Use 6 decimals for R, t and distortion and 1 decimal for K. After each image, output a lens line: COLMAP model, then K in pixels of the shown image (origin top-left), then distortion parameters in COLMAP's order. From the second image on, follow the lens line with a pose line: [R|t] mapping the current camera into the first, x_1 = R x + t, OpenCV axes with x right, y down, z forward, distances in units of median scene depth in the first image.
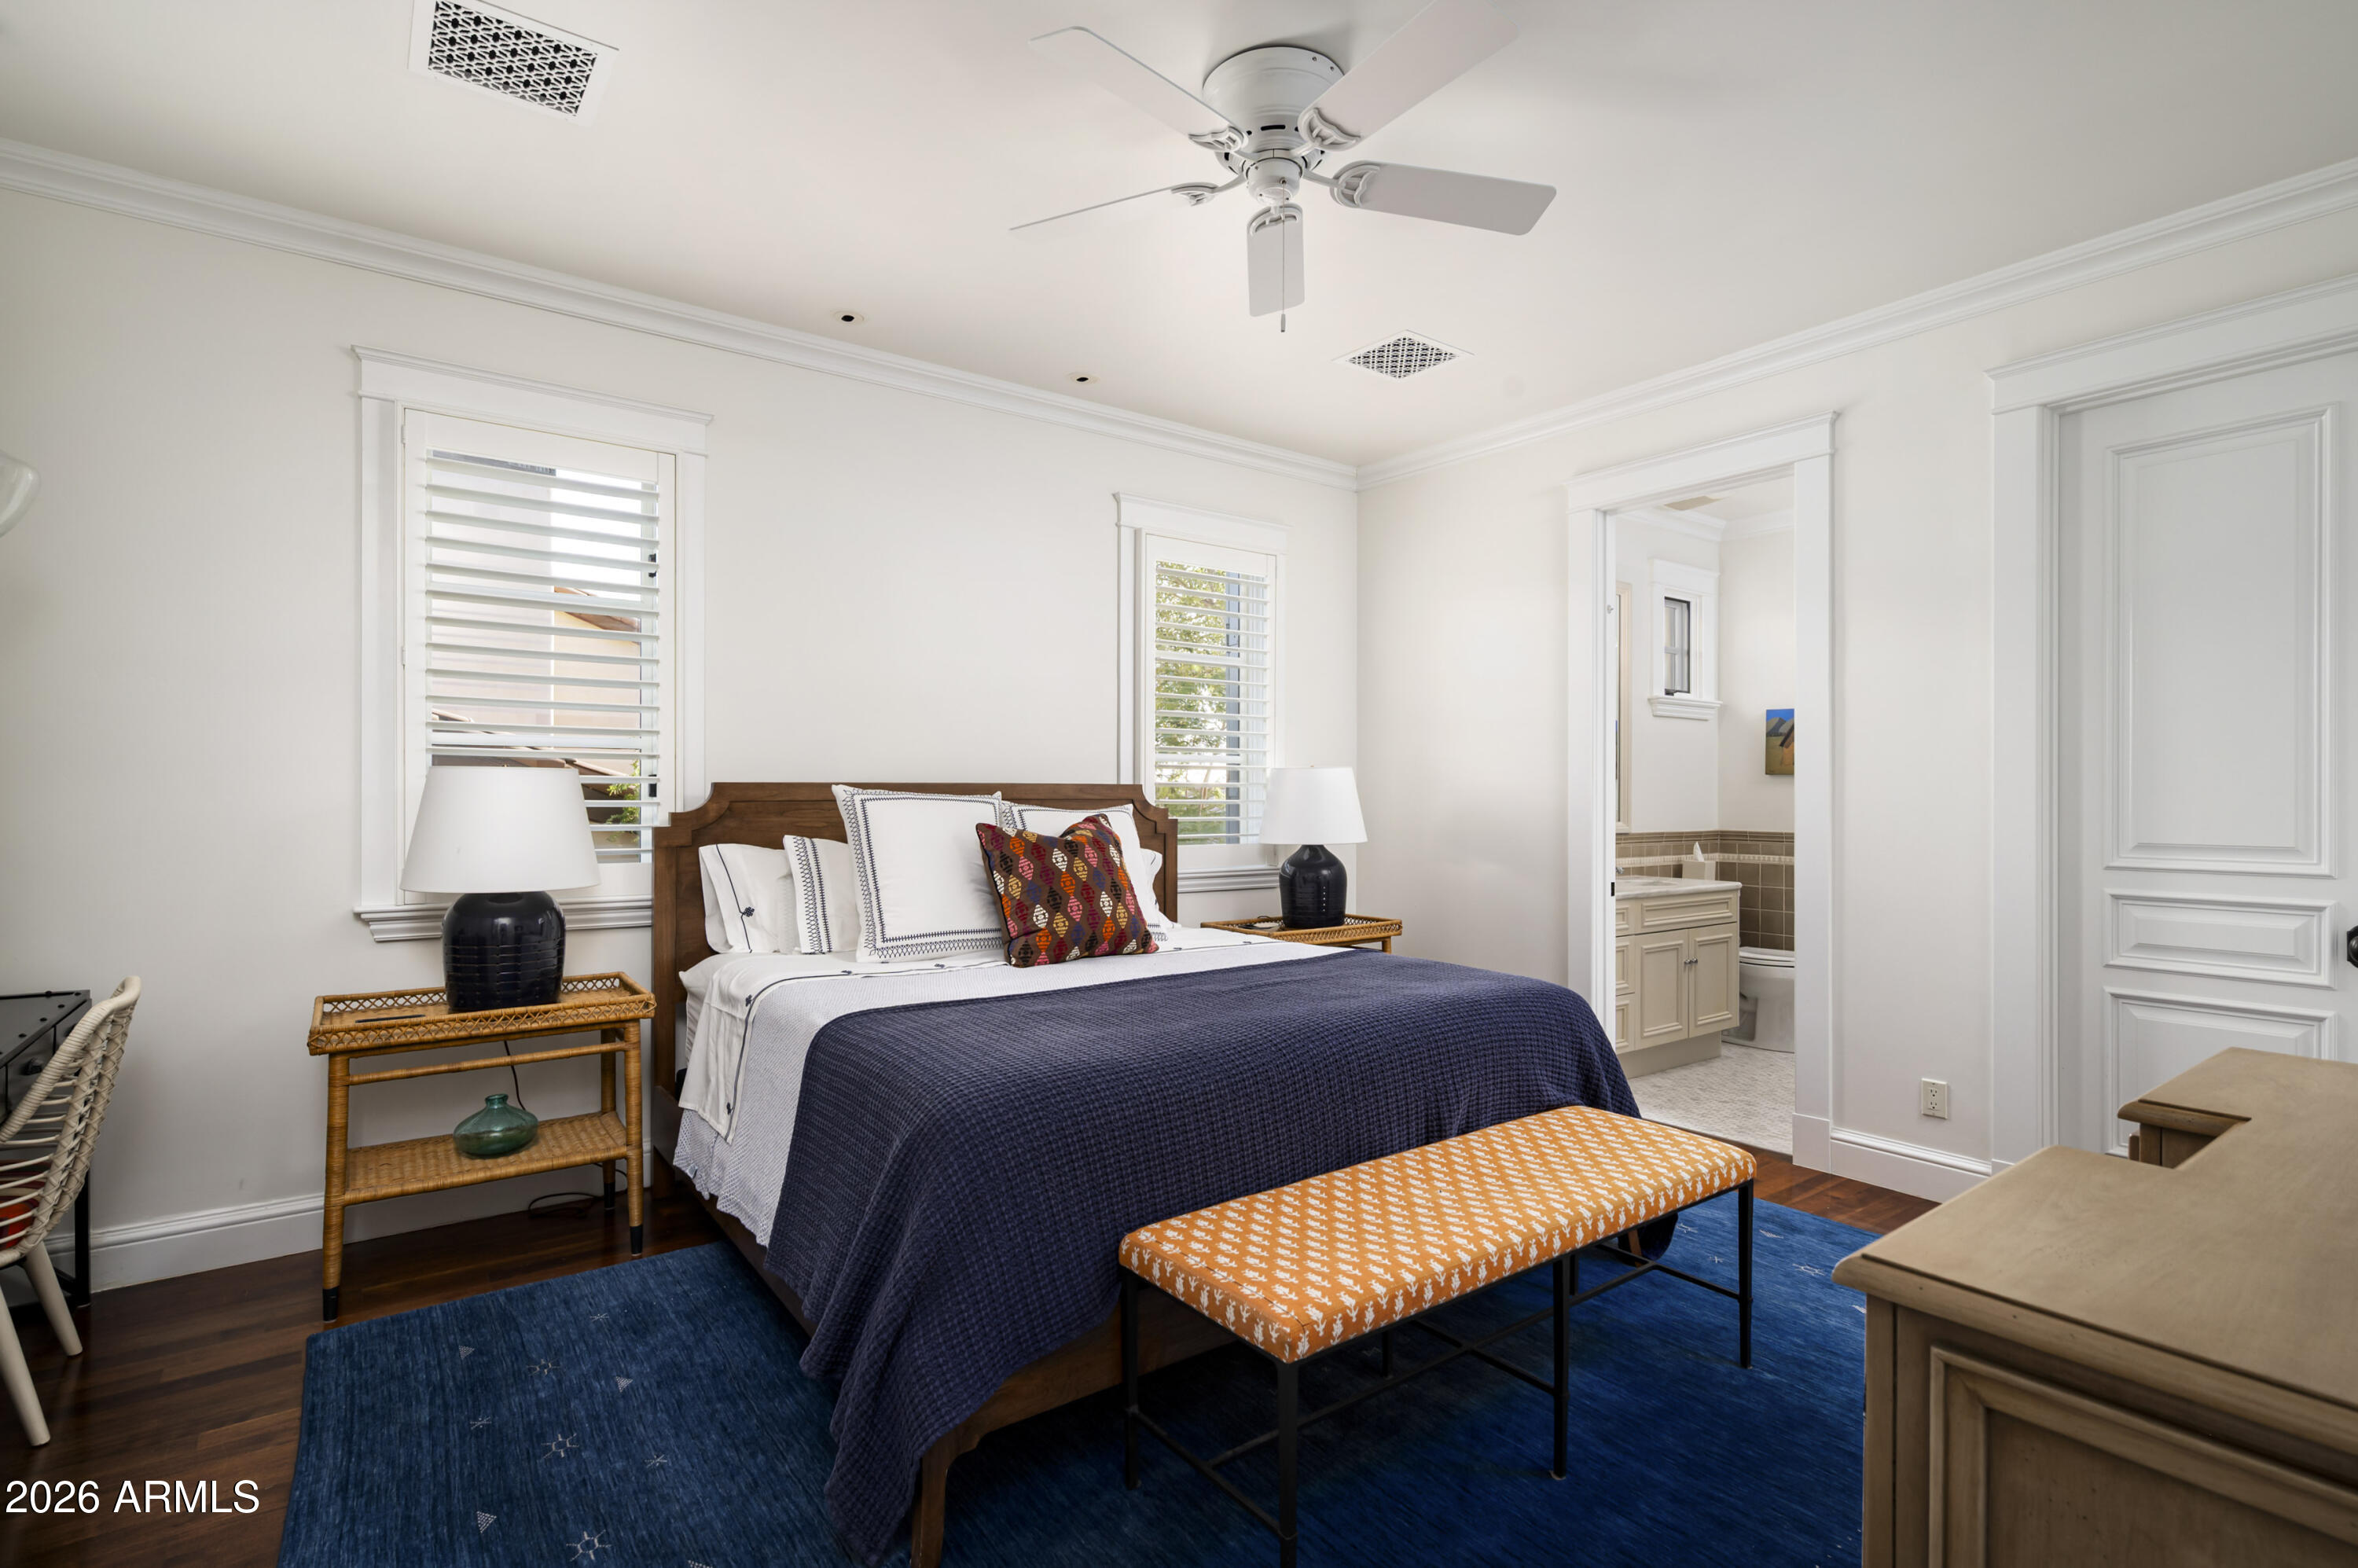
lens RADIAL K [[1130.5, 0, 1186.0], [0, 1130.5, 794.2], [0, 0, 1]] dist [-0.003586, -0.000135]
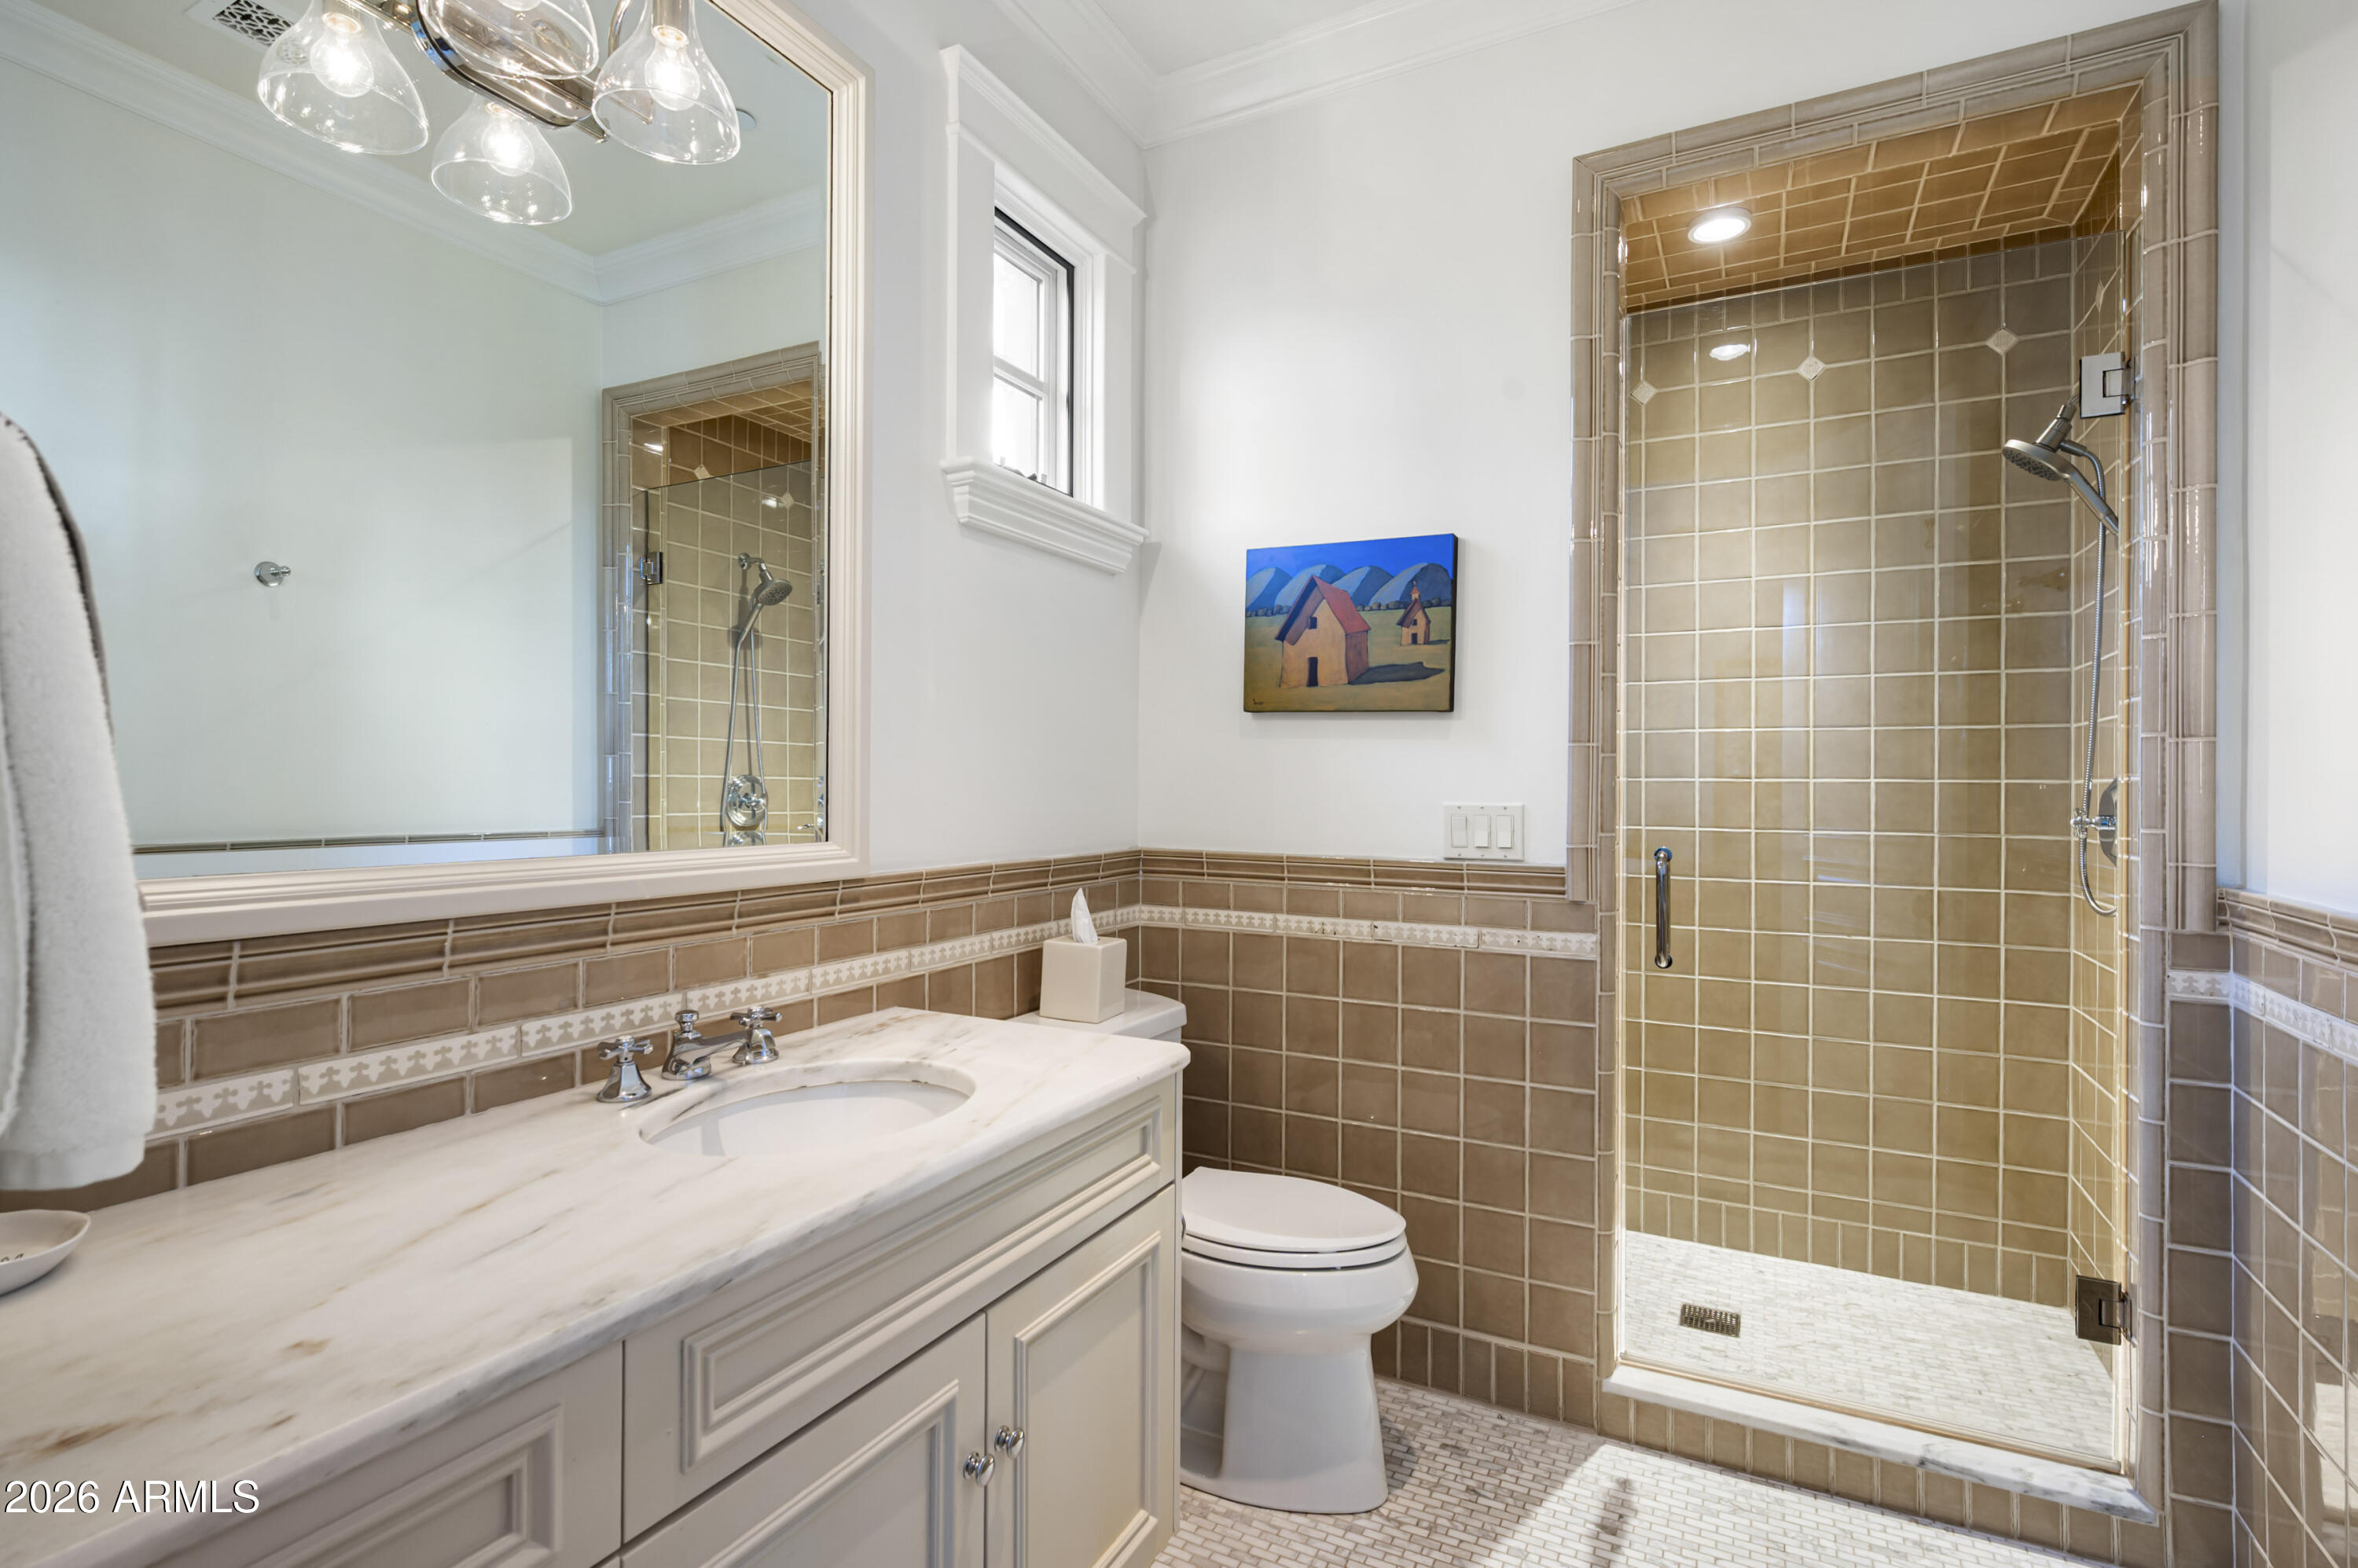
lens RADIAL K [[1130.5, 0, 1177.6], [0, 1130.5, 779.1], [0, 0, 1]] dist [-0.003586, -0.000135]
pose [[0.899208, 0.003531, 0.437508, 0.320998], [-0.006346, 0.999968, 0.004972, 0.005168], [-0.437476, -0.007247, 0.899201, 0.658849]]
